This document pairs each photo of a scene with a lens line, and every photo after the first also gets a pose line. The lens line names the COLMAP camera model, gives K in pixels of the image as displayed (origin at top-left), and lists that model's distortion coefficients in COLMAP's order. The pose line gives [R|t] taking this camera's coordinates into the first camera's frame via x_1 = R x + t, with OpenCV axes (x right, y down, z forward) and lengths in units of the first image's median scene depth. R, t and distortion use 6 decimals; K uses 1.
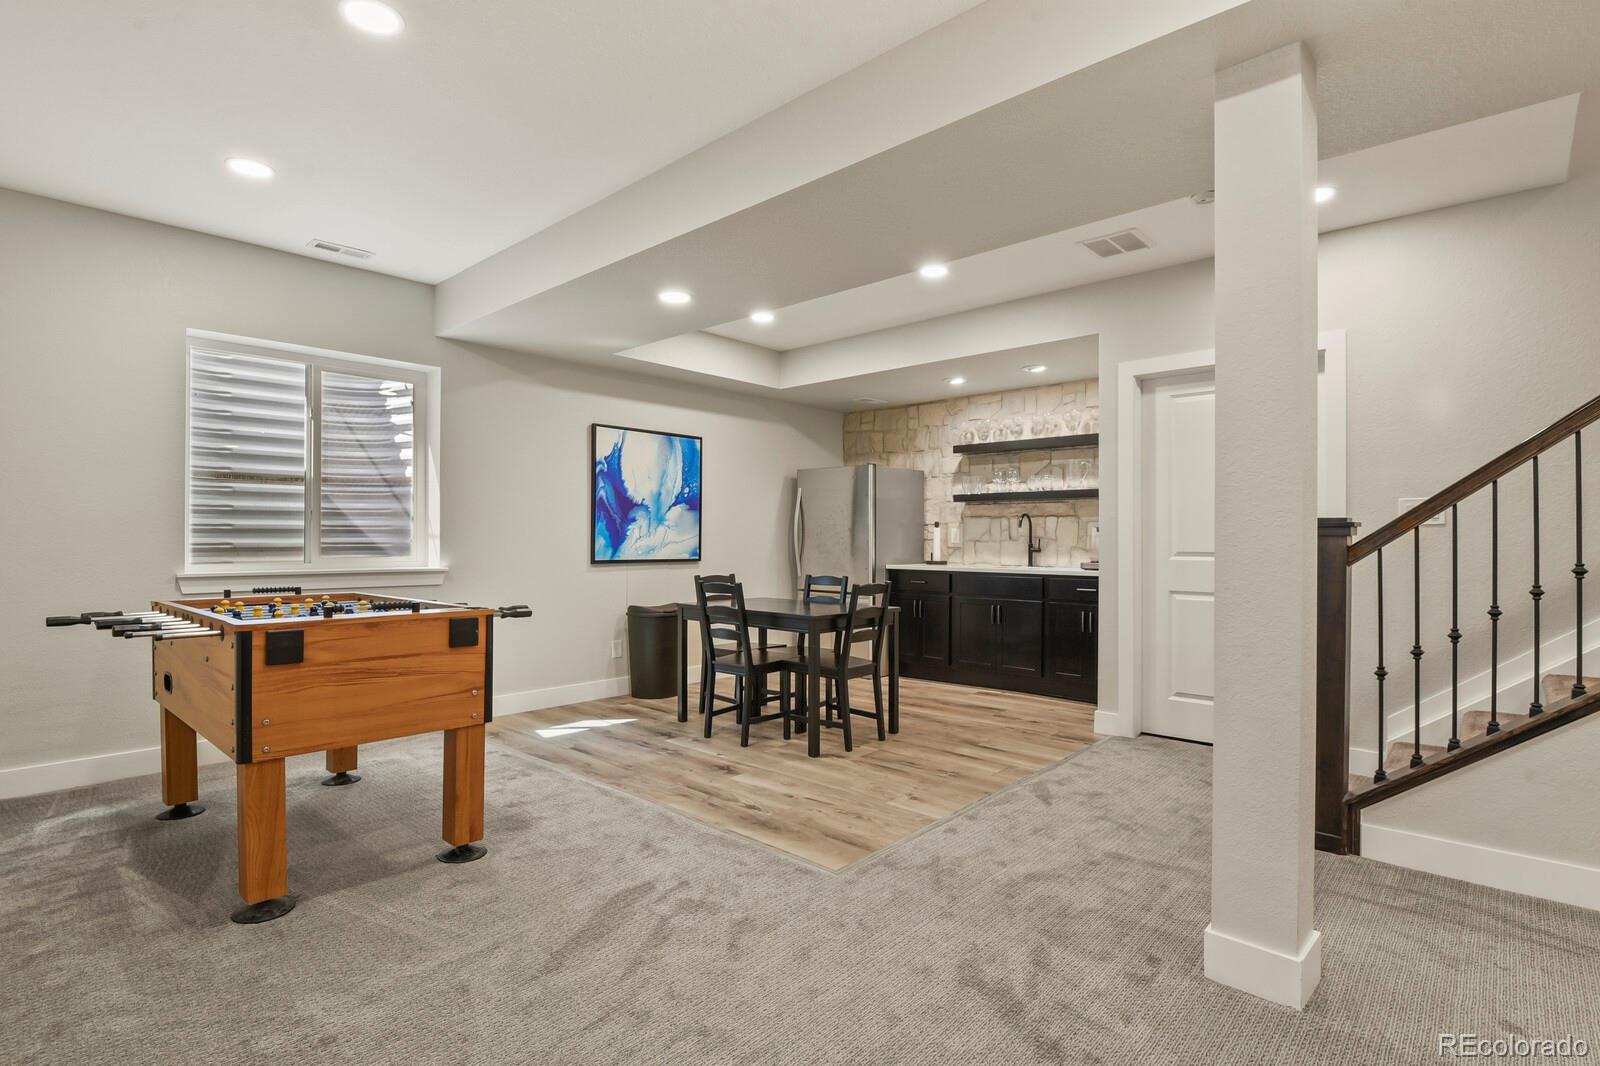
lens RADIAL K [[780.5, 0, 802.1], [0, 780.5, 541.1], [0, 0, 1]] dist [-0.021863, -0.000287]
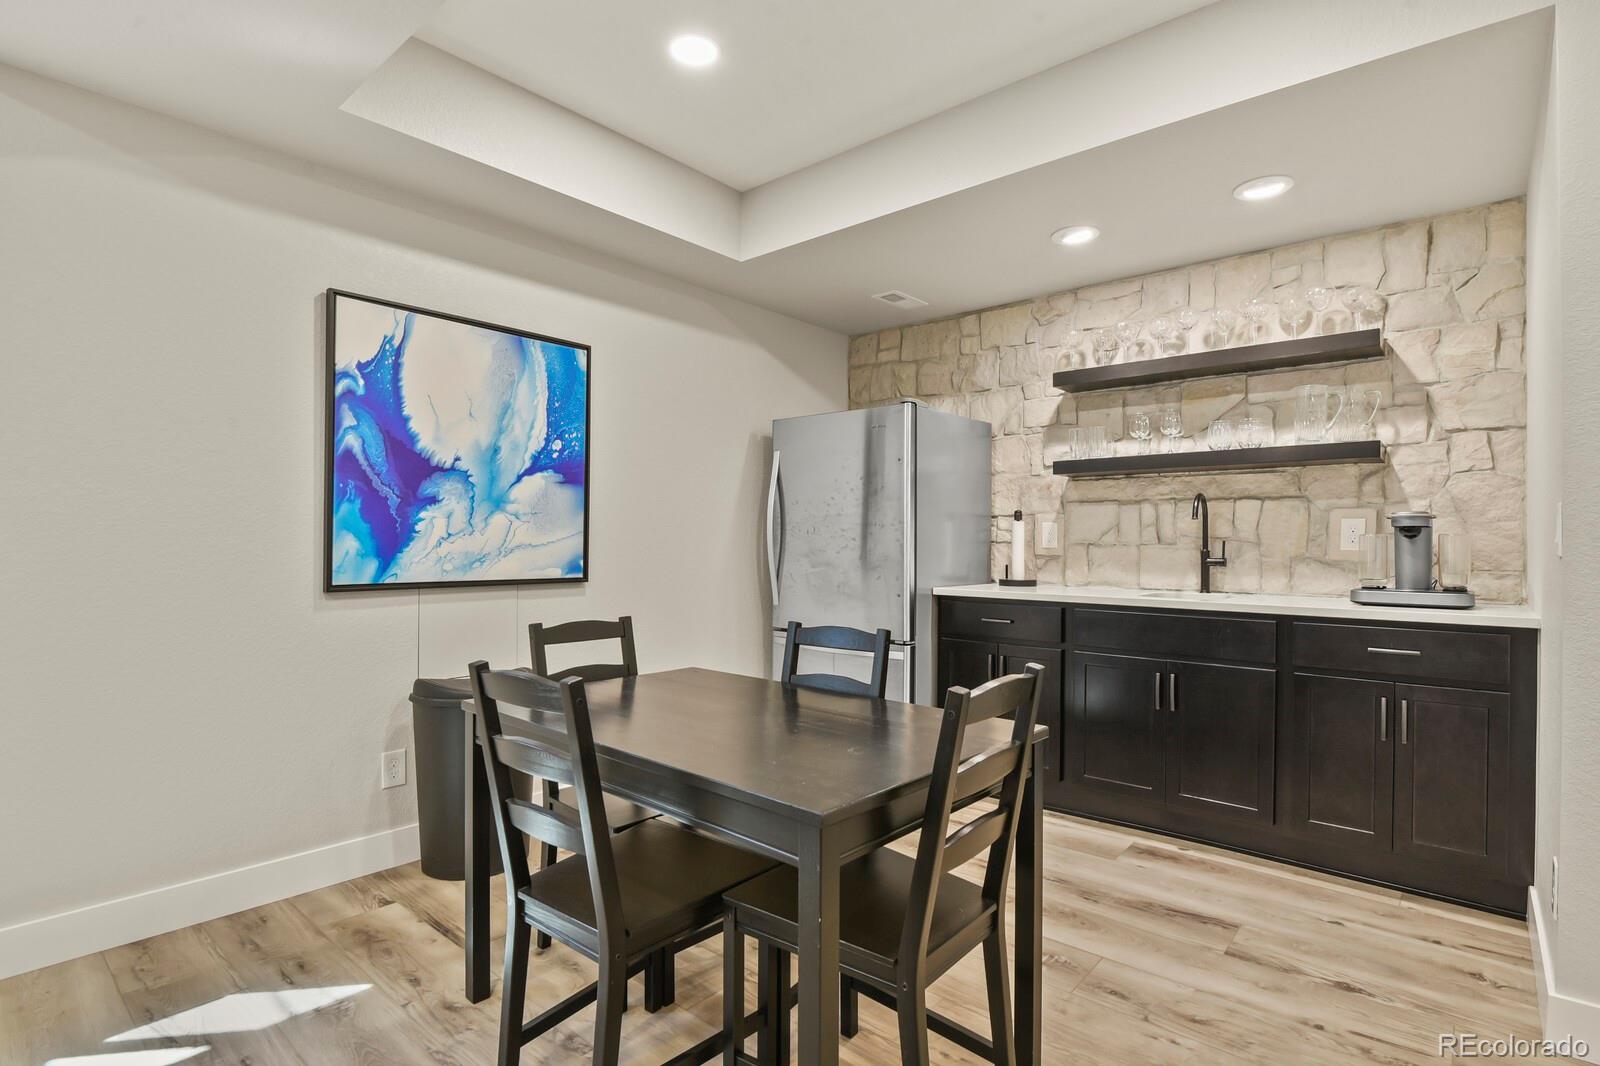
lens RADIAL K [[780.5, 0, 802.1], [0, 780.5, 541.1], [0, 0, 1]] dist [-0.021863, -0.000287]
pose [[0.999648, 0.002397, 0.026427, 0.000768], [-0.002304, 0.999991, -0.003524, -0.000295], [-0.026435, 0.003462, 0.999645, 0.491070]]
